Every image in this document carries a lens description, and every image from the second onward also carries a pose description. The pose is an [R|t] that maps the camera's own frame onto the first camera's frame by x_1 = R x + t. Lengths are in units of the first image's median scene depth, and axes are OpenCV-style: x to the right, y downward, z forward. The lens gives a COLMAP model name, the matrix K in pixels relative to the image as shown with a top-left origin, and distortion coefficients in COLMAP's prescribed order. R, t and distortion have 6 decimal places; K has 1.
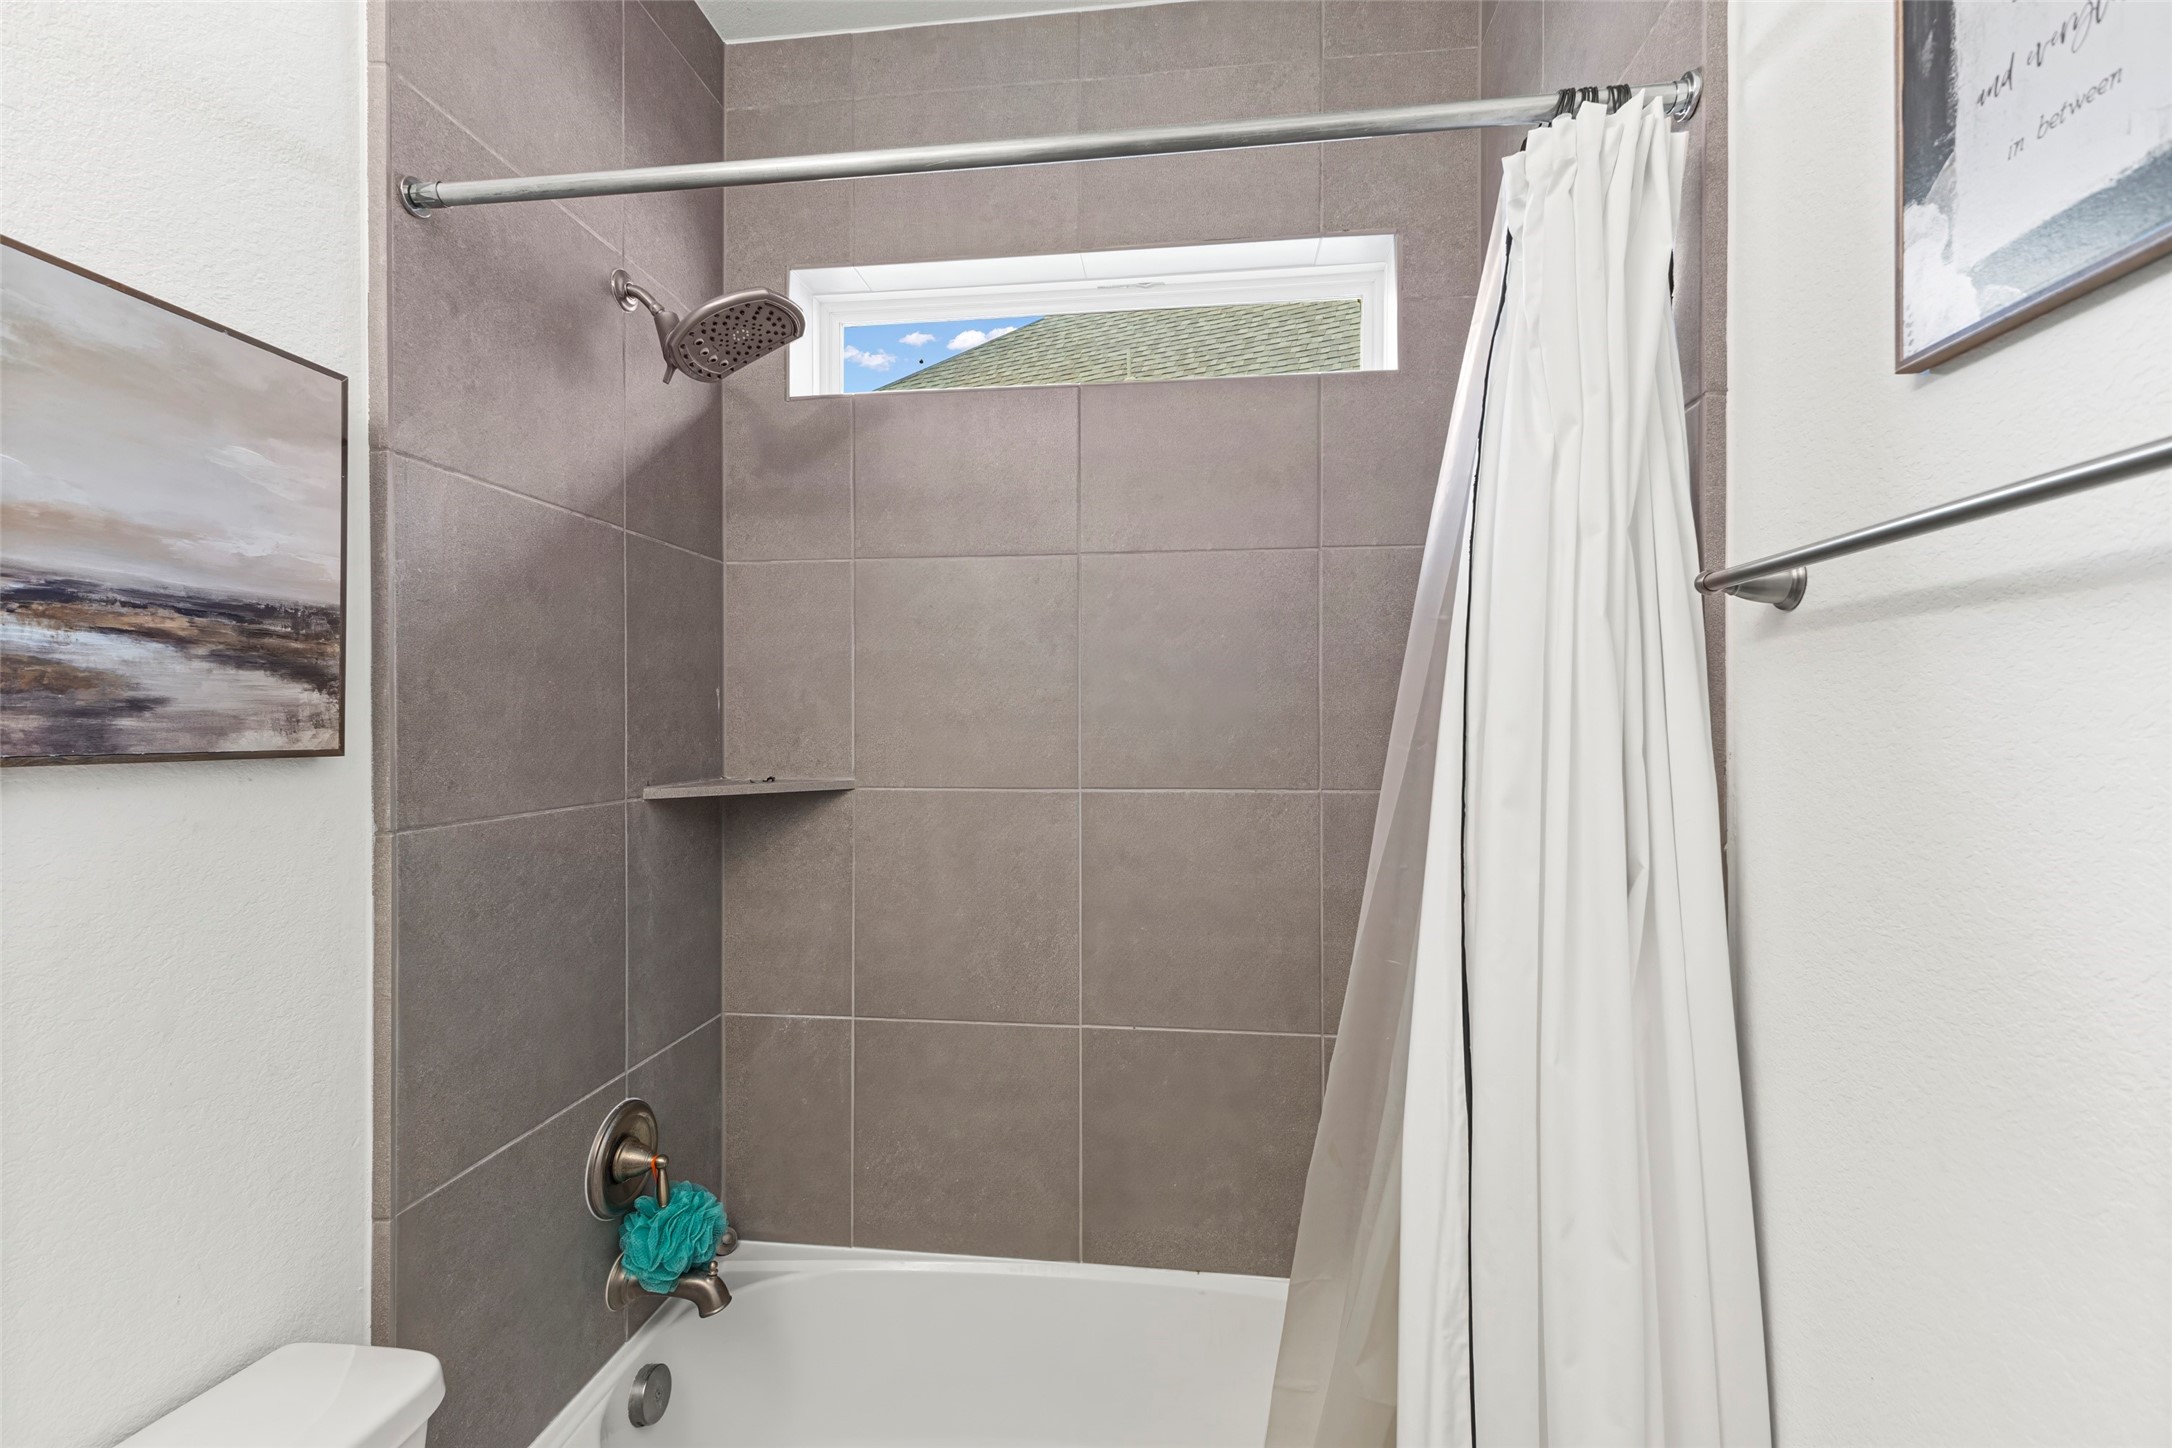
lens RADIAL K [[935.5, 0, 1083.3], [0, 935.5, 717.0], [0, 0, 1]] dist [0.012440, -0.000759]
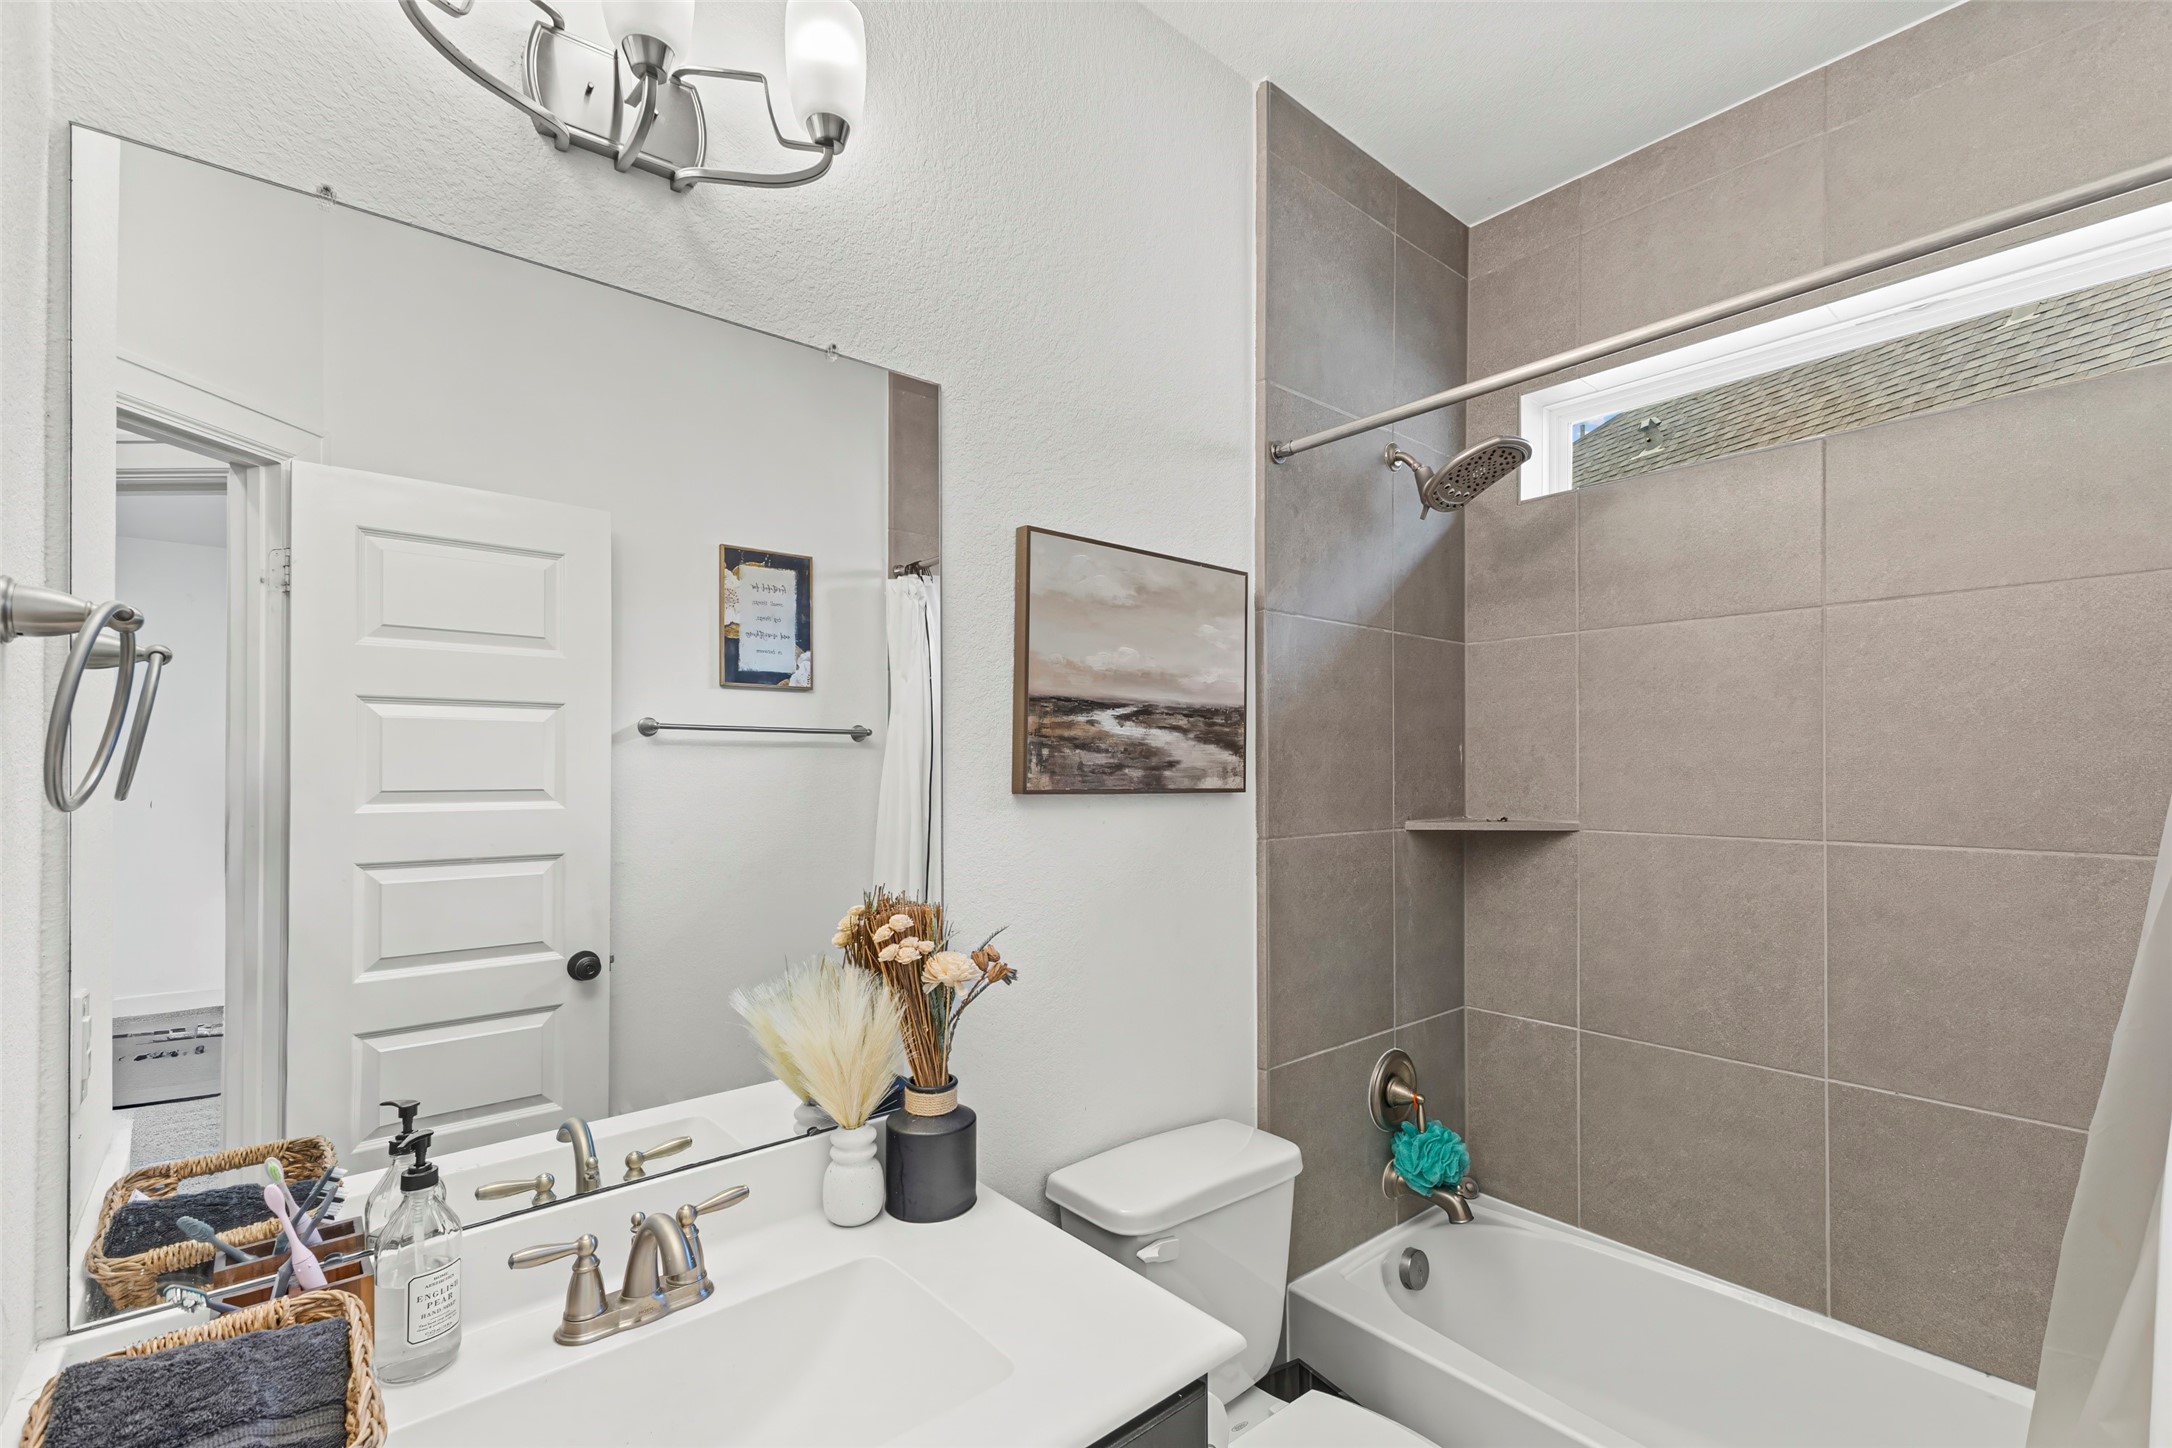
lens RADIAL K [[935.5, 0, 1102.5], [0, 935.5, 764.7], [0, 0, 1]] dist [0.012440, -0.000759]
pose [[0.740236, 0.000105, -0.672347, 0.114339], [0.001031, 0.999999, 0.001292, -0.007525], [0.672346, -0.001650, 0.740235, -0.290868]]
